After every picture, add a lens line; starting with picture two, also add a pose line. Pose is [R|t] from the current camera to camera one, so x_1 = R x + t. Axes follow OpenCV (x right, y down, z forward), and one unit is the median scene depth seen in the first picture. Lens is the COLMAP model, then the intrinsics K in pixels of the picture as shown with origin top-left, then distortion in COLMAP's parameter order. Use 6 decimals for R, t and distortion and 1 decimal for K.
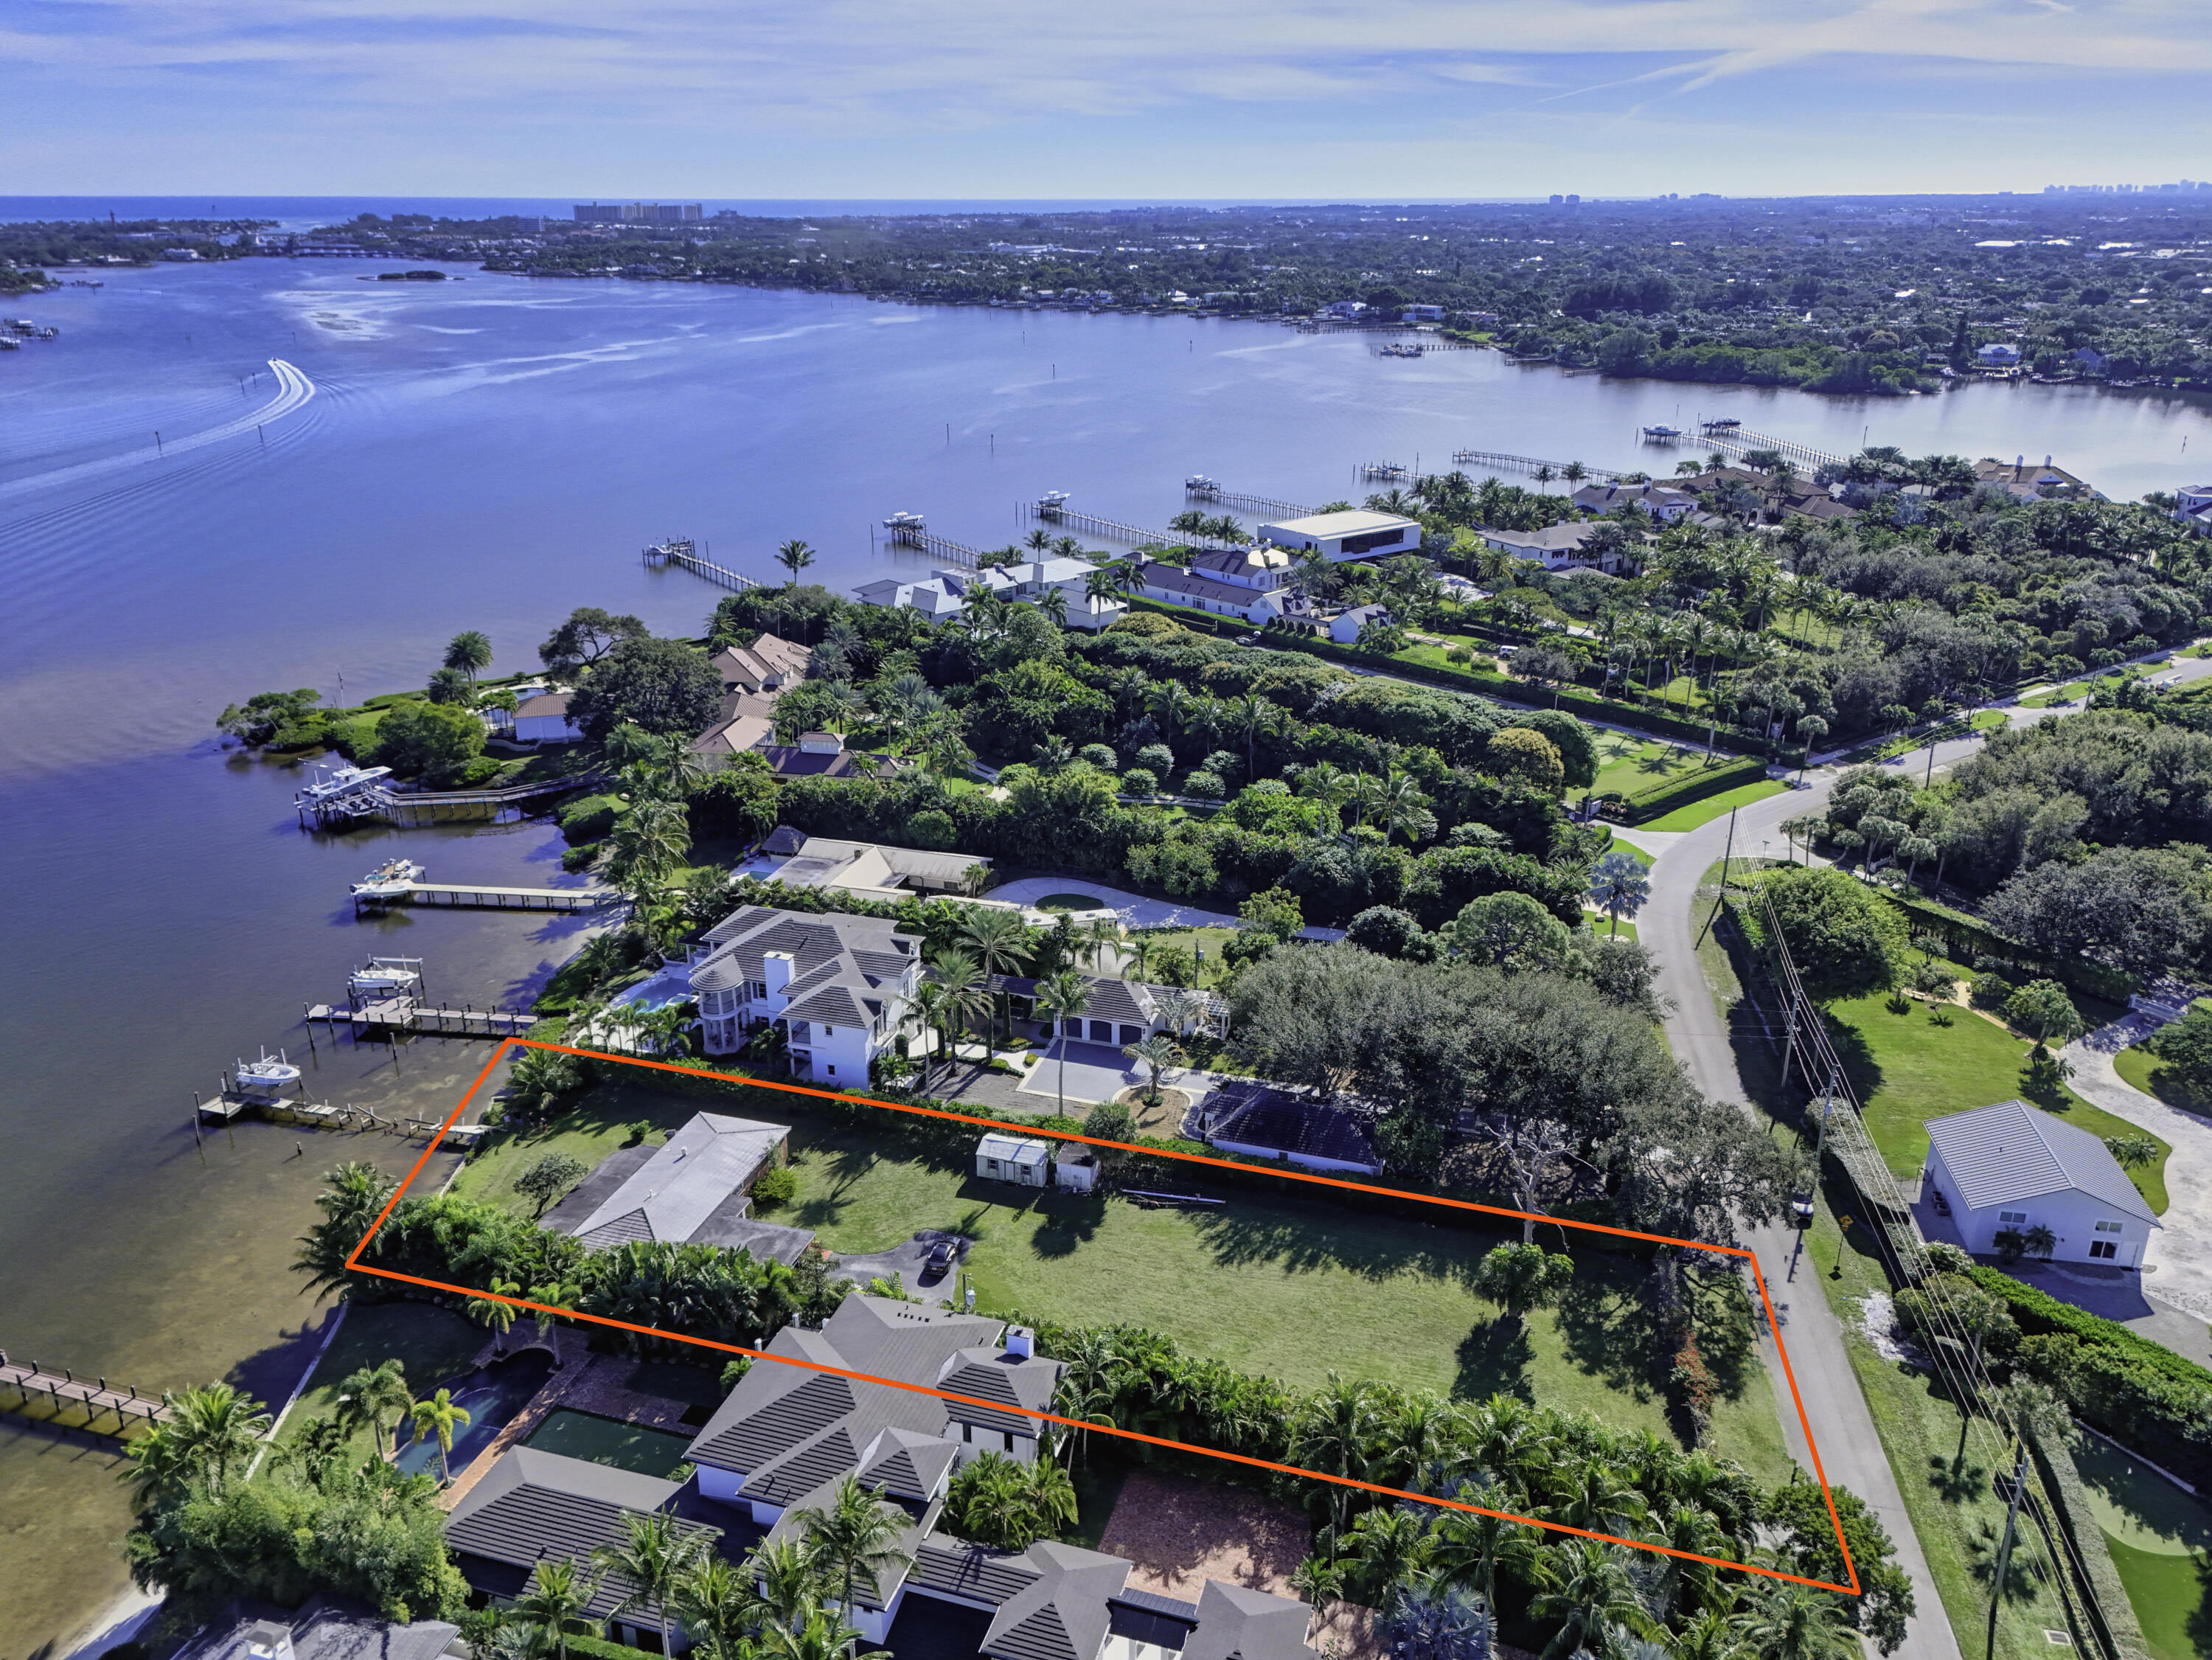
lens RADIAL K [[1649.6, 0, 1105.5], [0, 1649.6, 822.5], [0, 0, 1]] dist [0.067822, -0.053121]
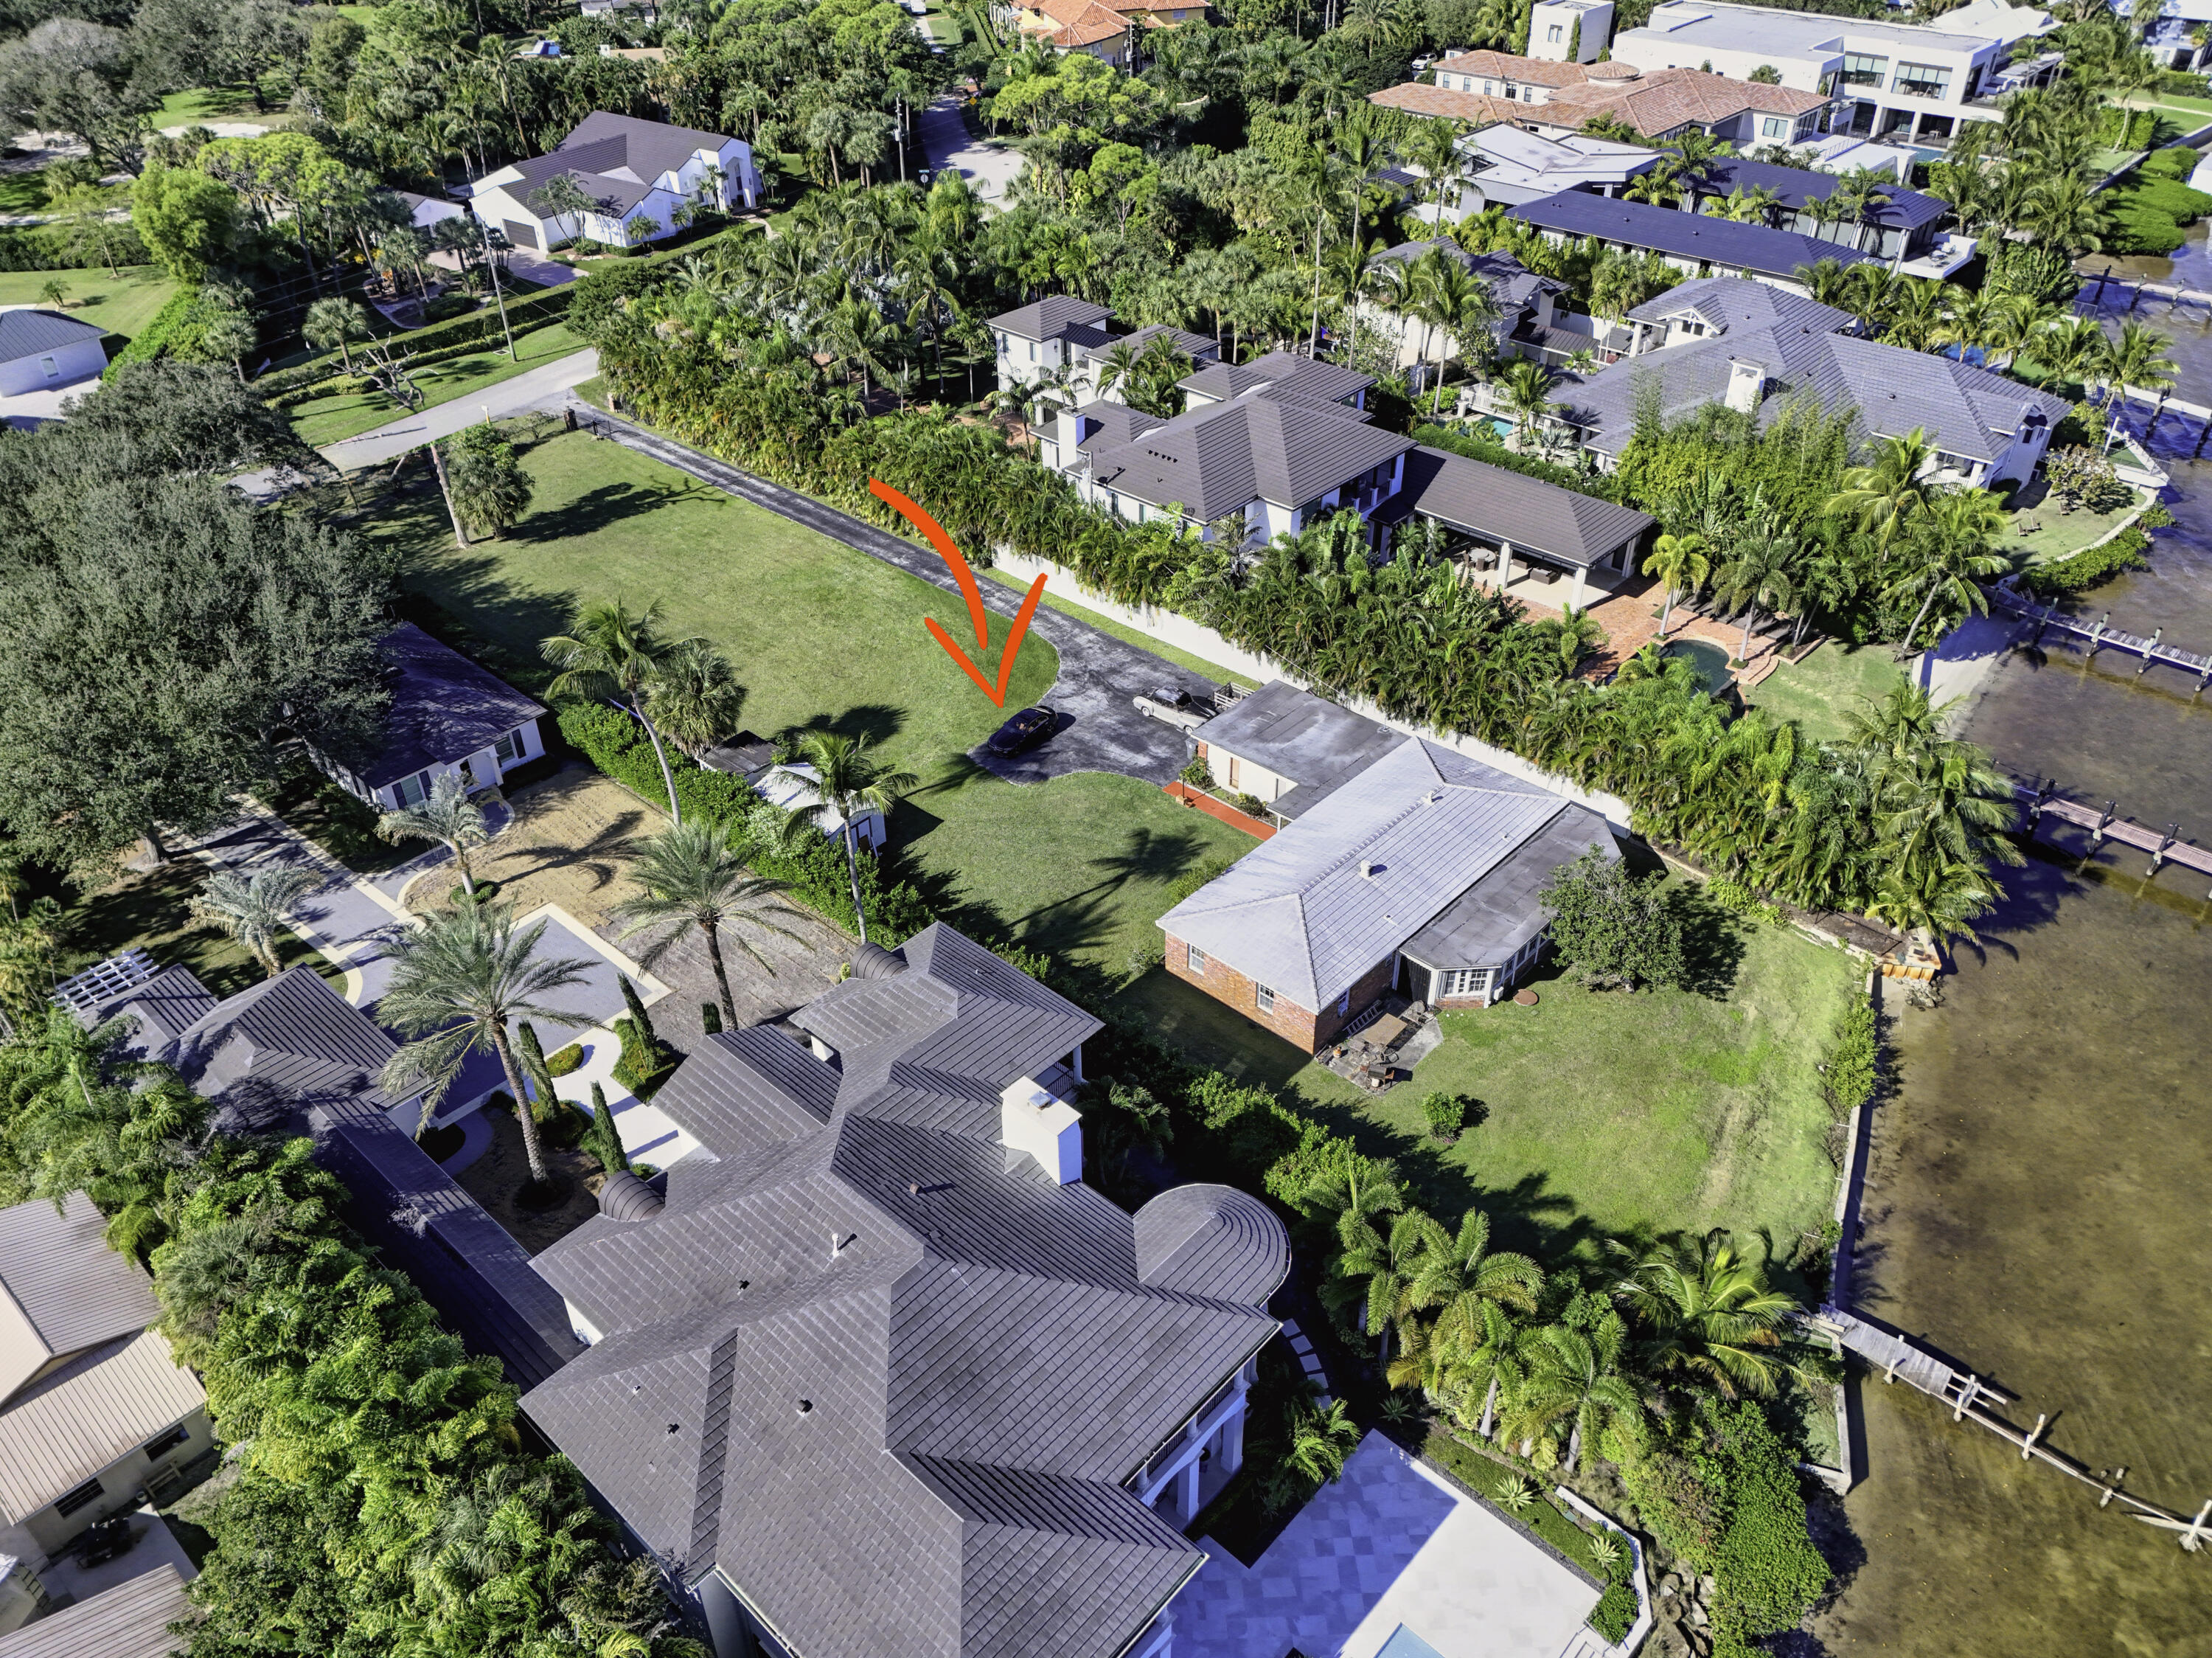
lens RADIAL K [[1631.8, 0, 1106.0], [0, 1631.8, 829.0], [0, 0, 1]] dist [0.069843, -0.058962]
pose [[-0.905141, -0.241824, 0.349629, -0.236889], [0.162082, 0.564006, 0.809708, -0.166008], [-0.393000, 0.789568, -0.471310, 0.838981]]
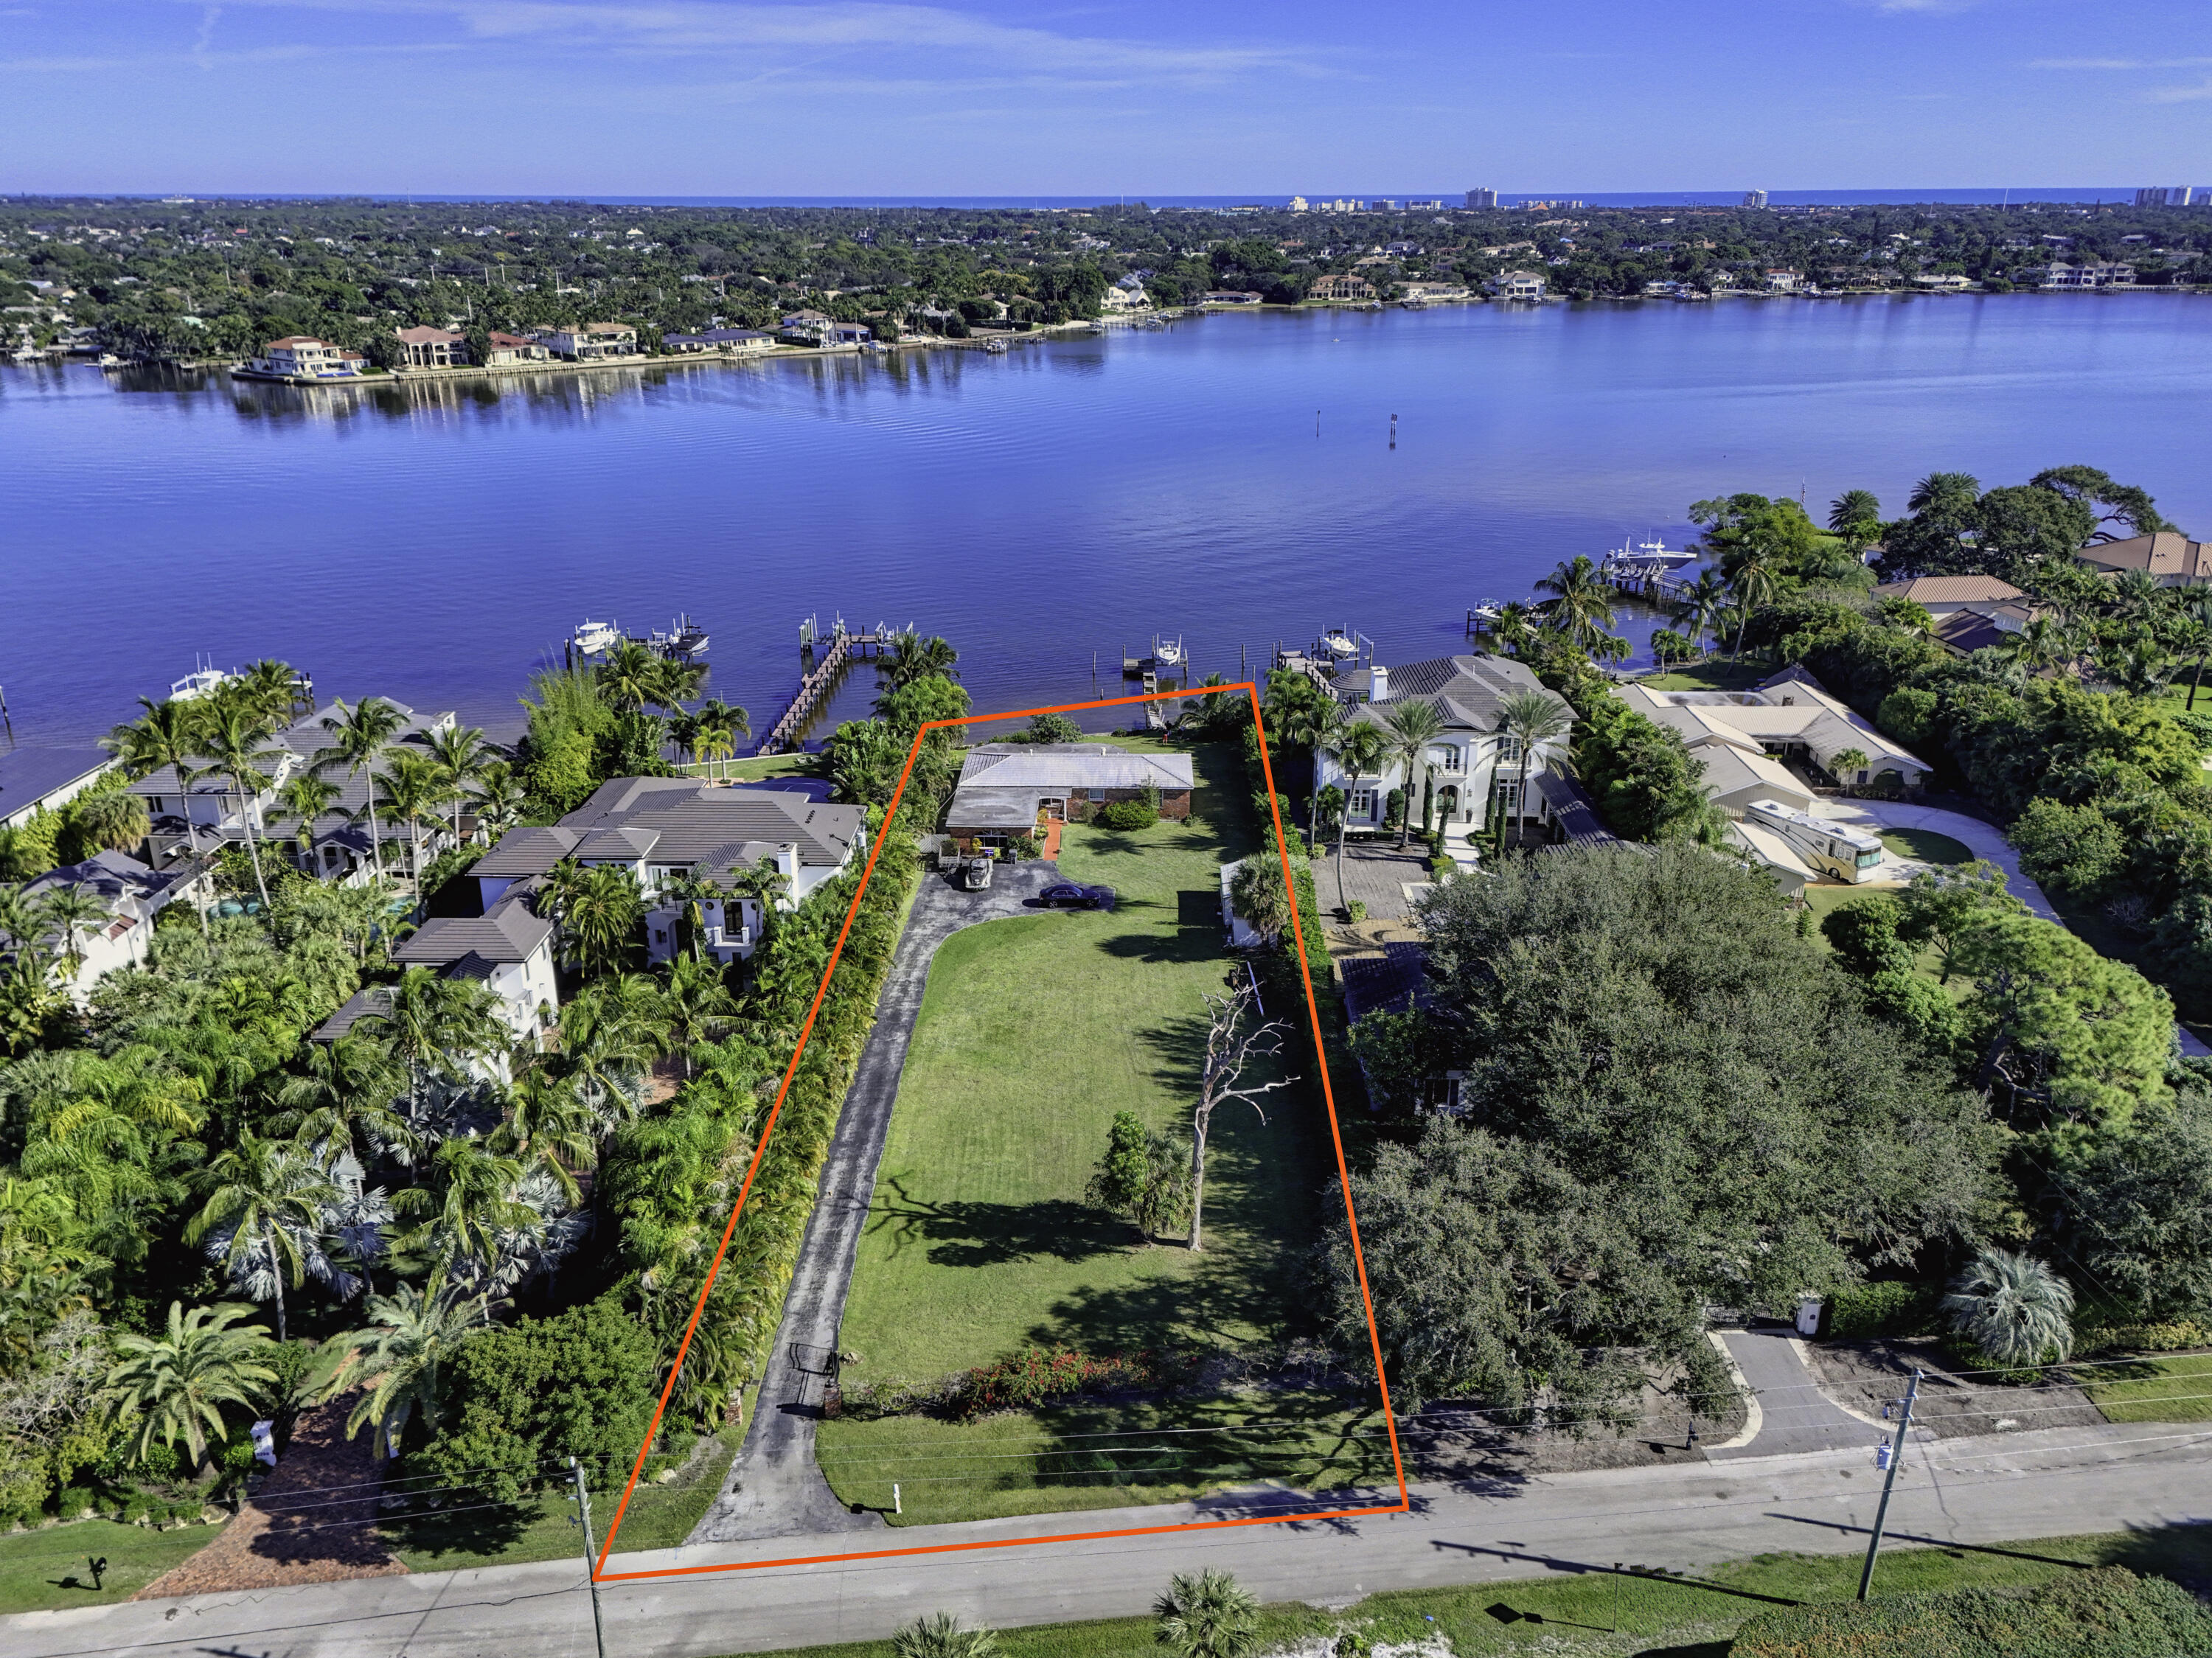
lens RADIAL K [[1670.0, 0, 1106.0], [0, 1670.0, 829.0], [0, 0, 1]] dist [0.067920, -0.056075]
pose [[0.276849, 0.342223, -0.897908, 0.476092], [-0.338232, 0.909337, 0.242293, -0.010565], [0.899418, 0.236623, 0.367500, 0.409443]]
